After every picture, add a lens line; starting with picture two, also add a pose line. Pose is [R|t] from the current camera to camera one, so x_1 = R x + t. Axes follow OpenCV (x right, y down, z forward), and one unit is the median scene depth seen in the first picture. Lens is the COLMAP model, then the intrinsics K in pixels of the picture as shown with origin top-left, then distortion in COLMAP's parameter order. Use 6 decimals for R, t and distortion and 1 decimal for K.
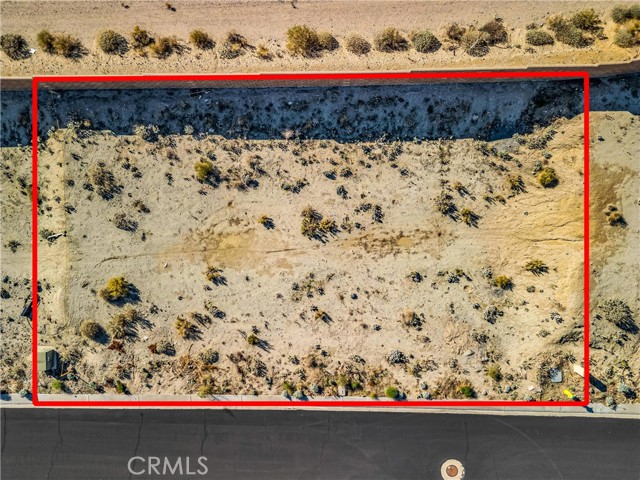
lens RADIAL K [[445.8, 0, 317.9], [0, 445.8, 239.2], [0, 0, 1]] dist [0.079484, -0.082311]
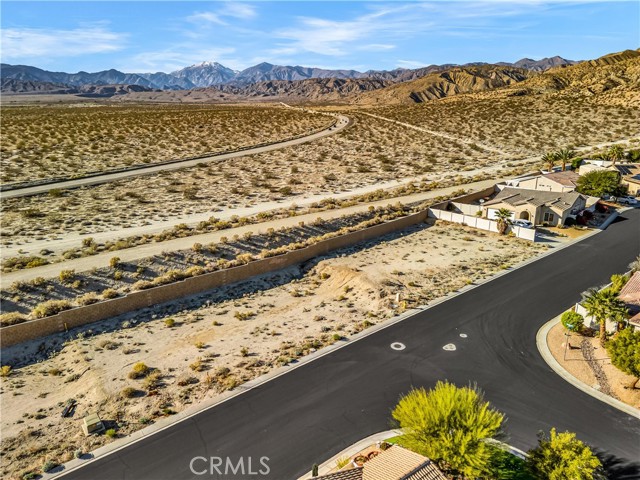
lens RADIAL K [[445.8, 0, 317.9], [0, 445.8, 239.2], [0, 0, 1]] dist [0.079484, -0.082311]
pose [[0.785811, -0.150682, 0.599829, -0.793425], [0.618297, 0.214073, -0.756228, 1.426109], [-0.014458, 0.965126, 0.261387, 0.234842]]
